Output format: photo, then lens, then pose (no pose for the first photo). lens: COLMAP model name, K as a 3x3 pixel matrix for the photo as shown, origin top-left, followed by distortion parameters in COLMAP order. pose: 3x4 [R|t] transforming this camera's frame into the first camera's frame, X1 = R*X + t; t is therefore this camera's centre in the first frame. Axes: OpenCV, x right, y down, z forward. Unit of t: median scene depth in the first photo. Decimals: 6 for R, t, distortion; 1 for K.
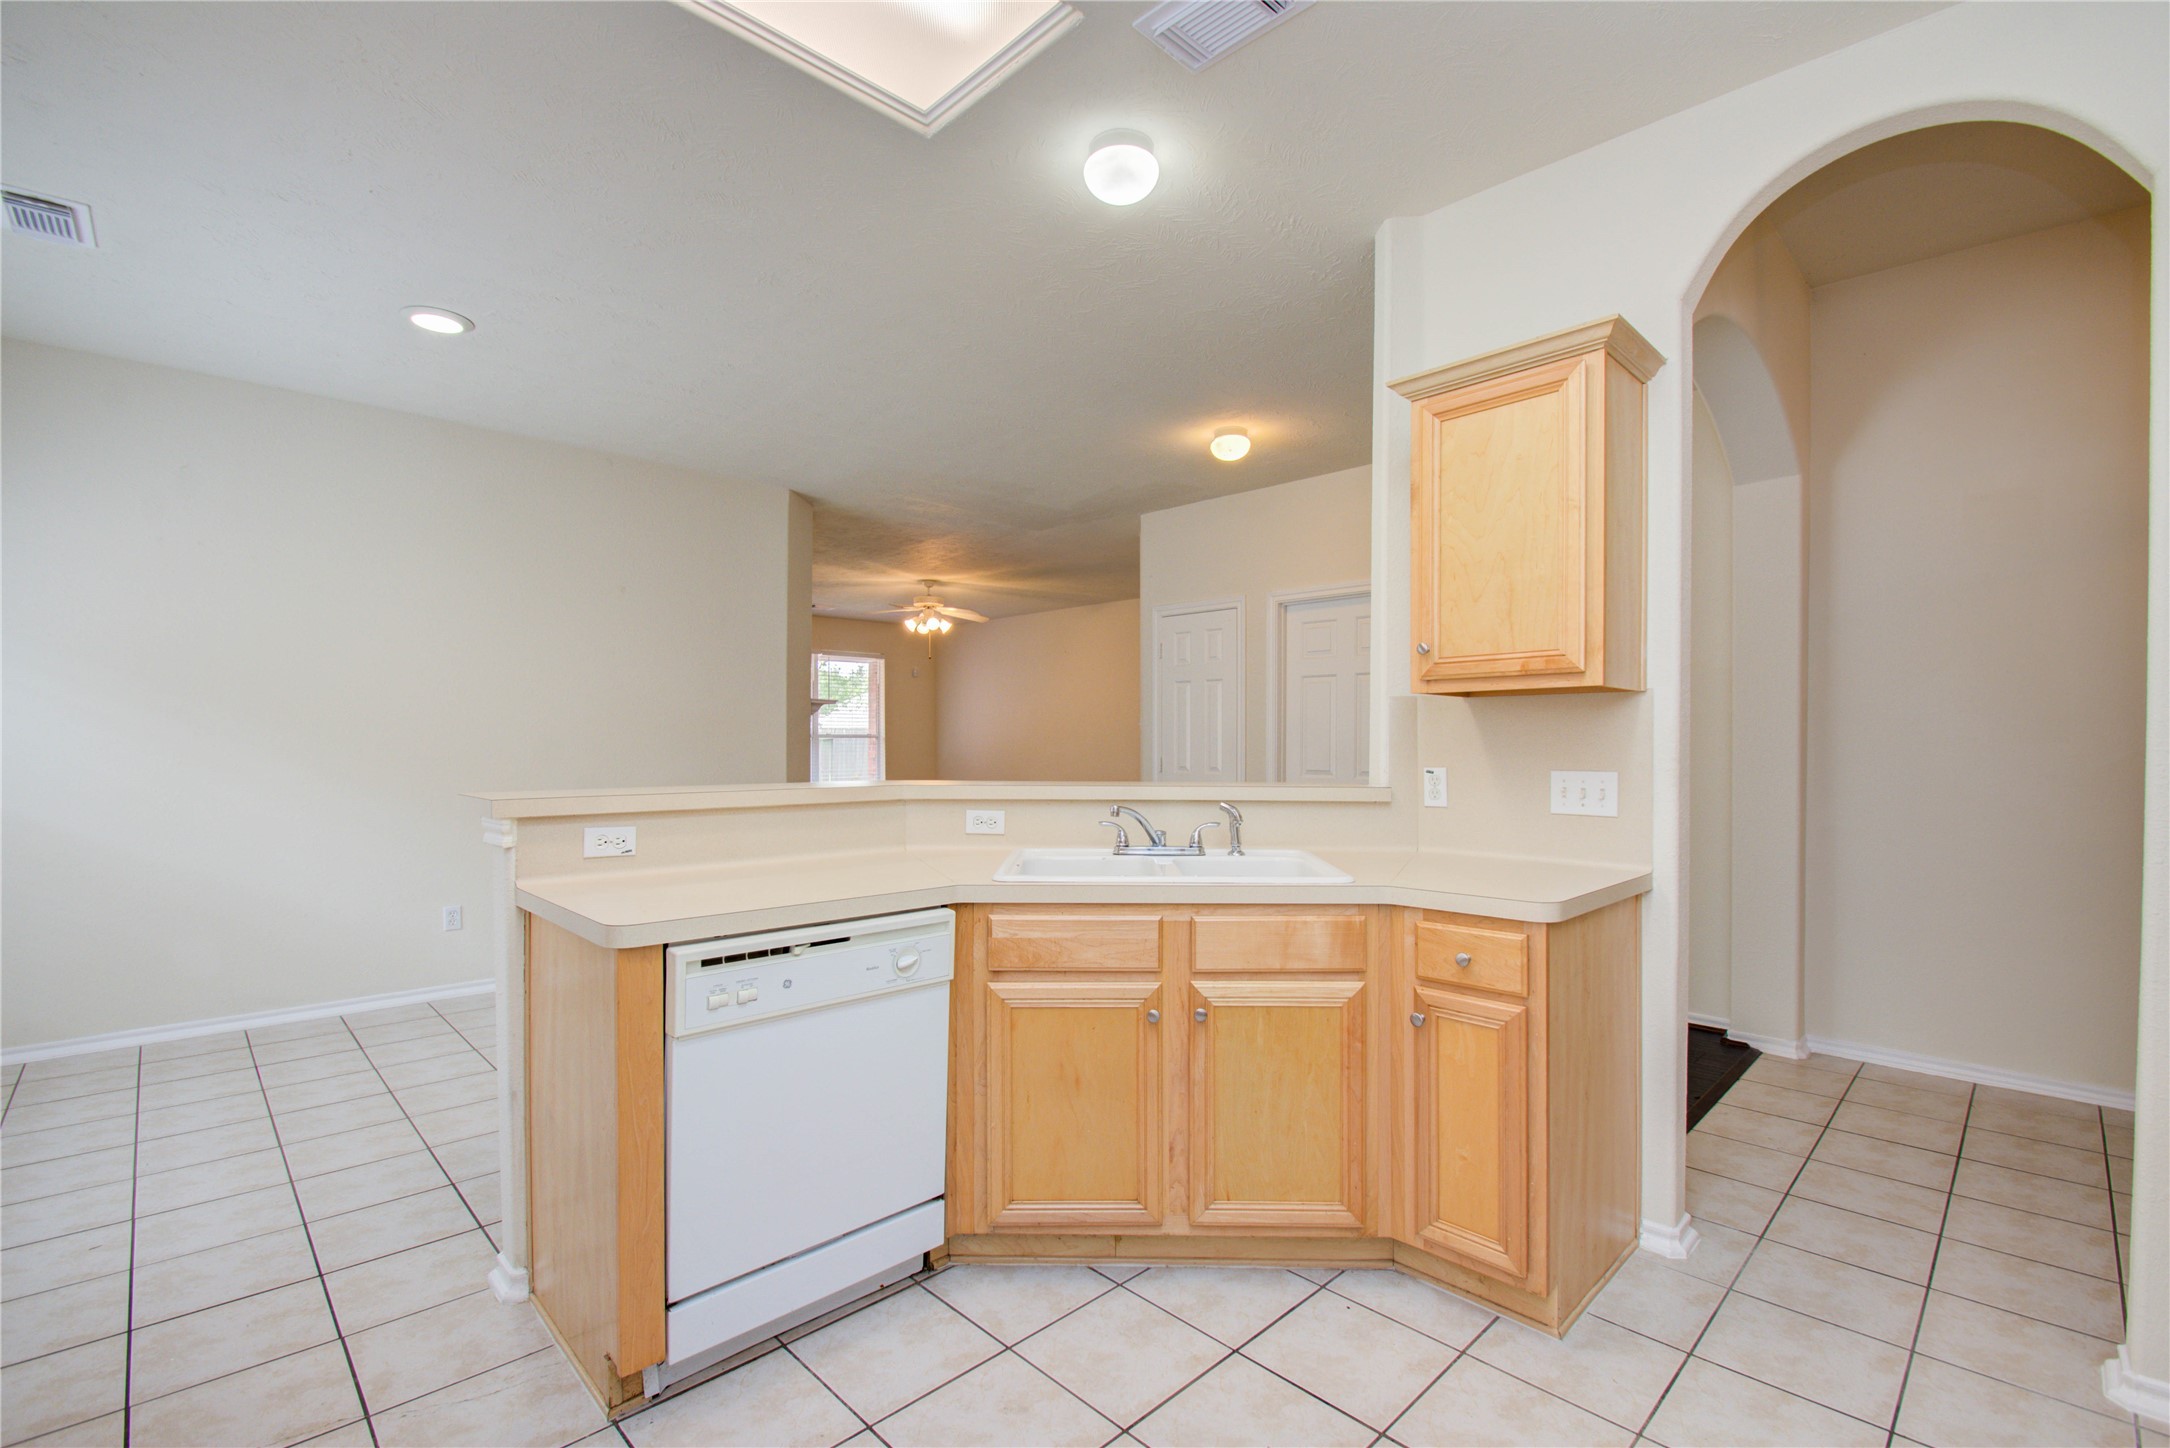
lens RADIAL K [[962.5, 0, 1117.4], [0, 962.5, 734.5], [0, 0, 1]] dist [0.011377, -0.013836]
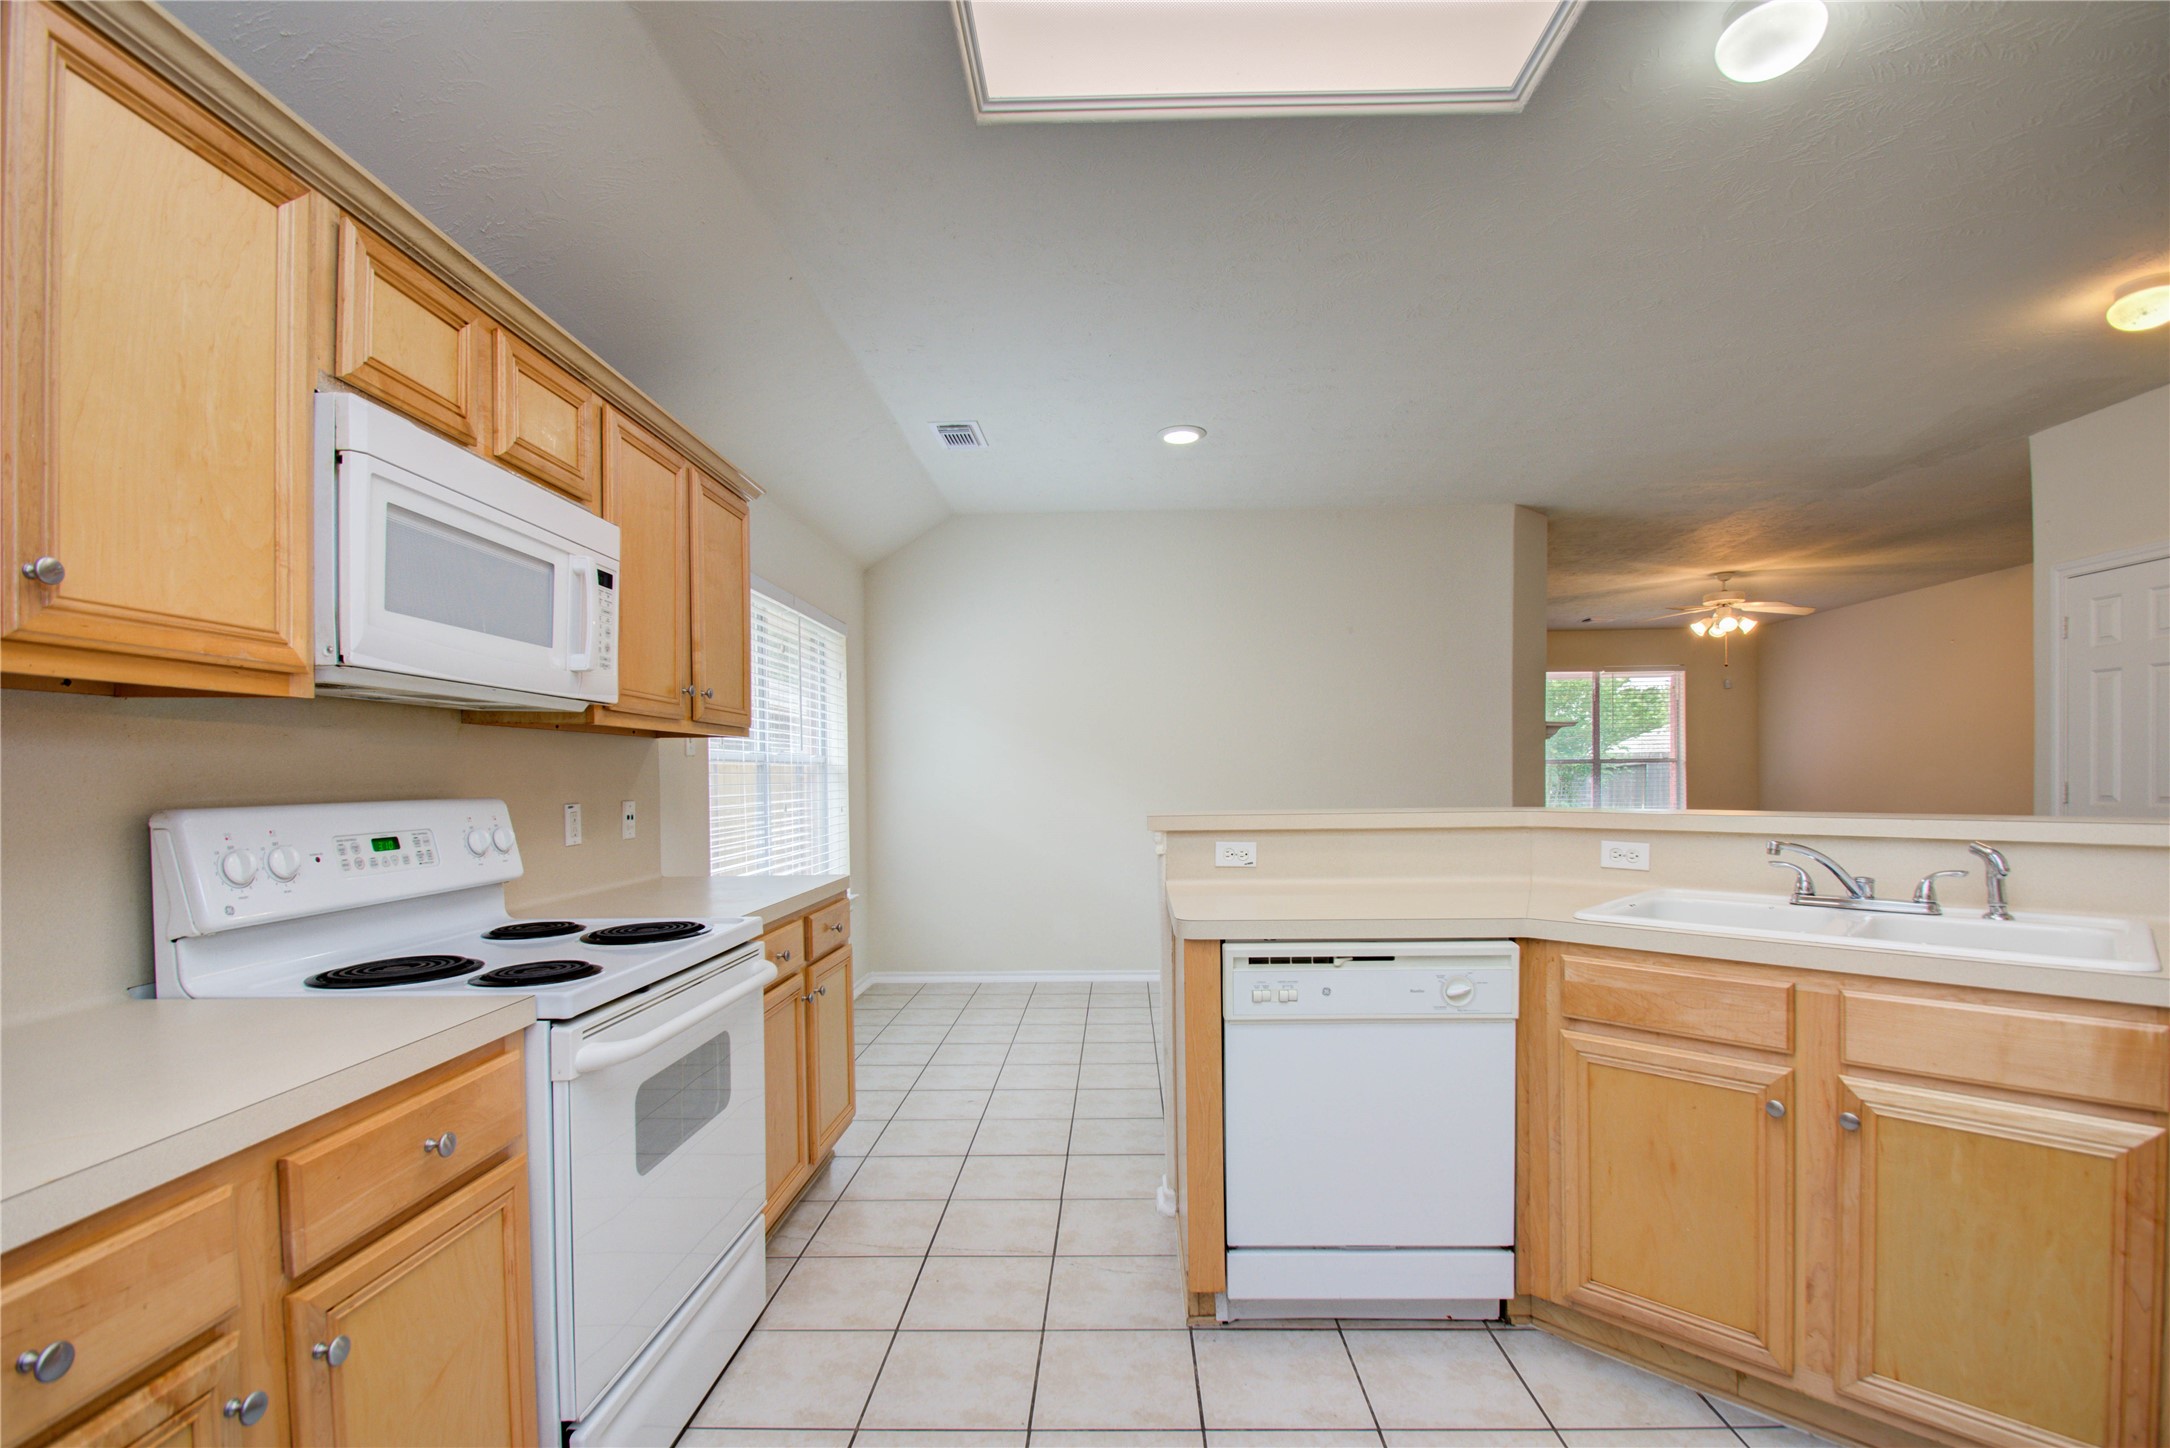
lens RADIAL K [[995.7, 0, 1110.7], [0, 995.7, 772.6], [0, 0, 1]] dist [0.011549, -0.015964]
pose [[0.689868, -0.012413, -0.723829, 0.251361], [0.019834, 0.999802, 0.001758, 0.006785], [0.723664, -0.015569, 0.689977, 0.052859]]
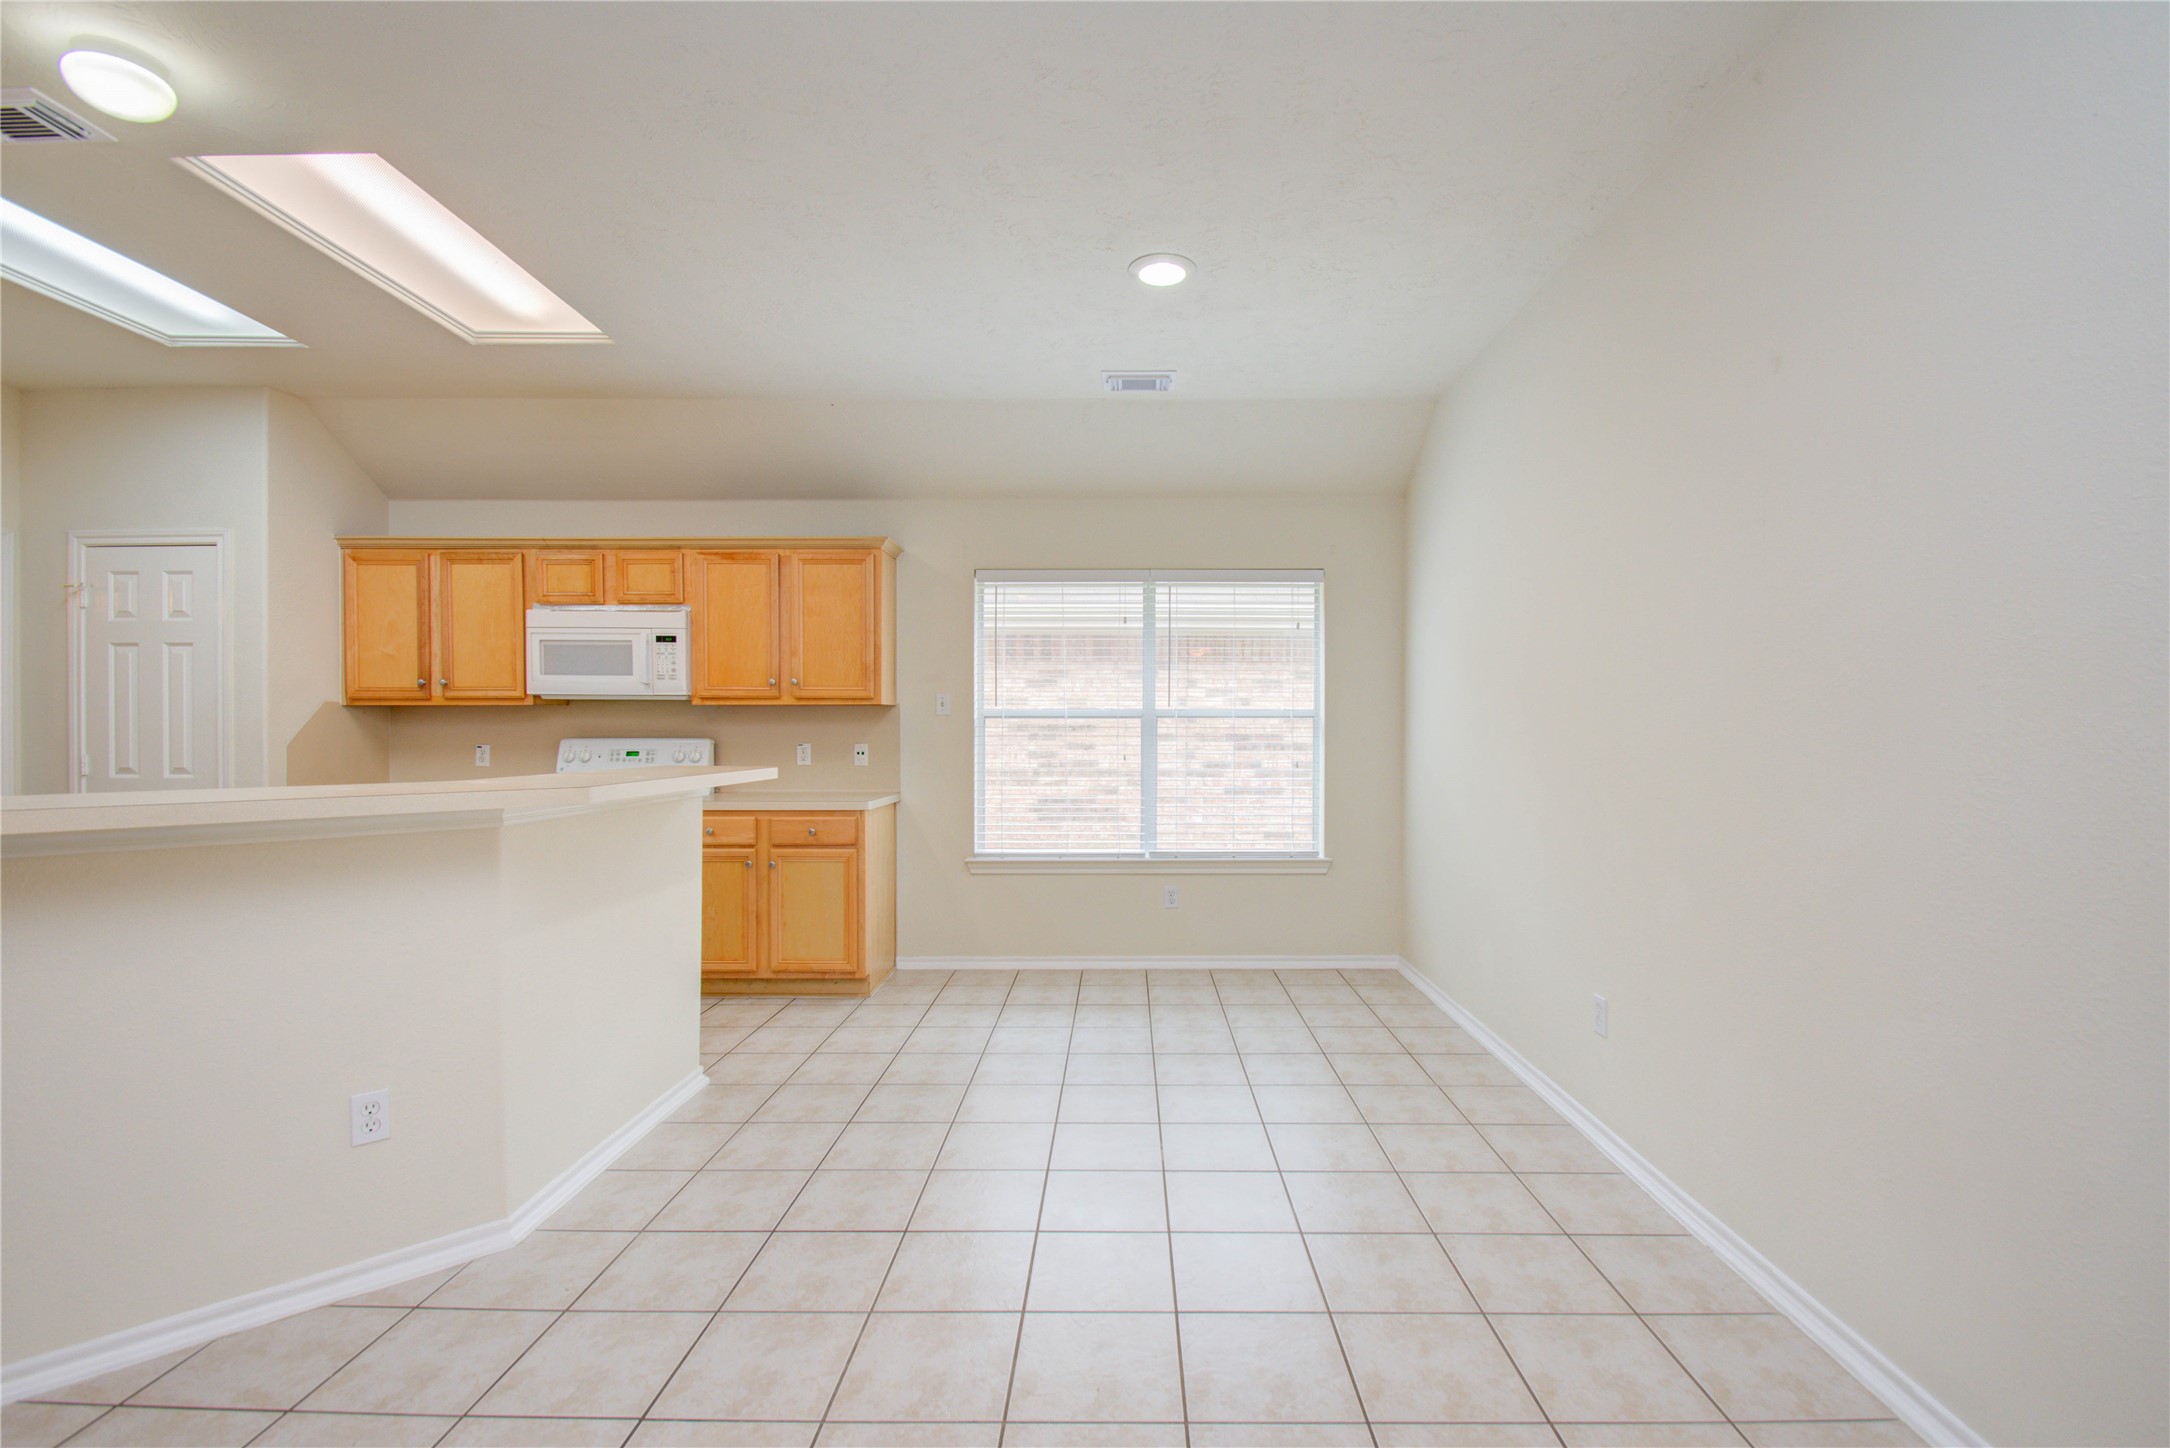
lens RADIAL K [[962.5, 0, 1117.4], [0, 962.5, 734.5], [0, 0, 1]] dist [0.011377, -0.013836]
pose [[-0.715609, 0.001216, -0.698500, -0.023943], [0.003081, 0.999994, -0.001416, 0.018677], [0.698494, -0.003165, -0.715609, 2.429740]]
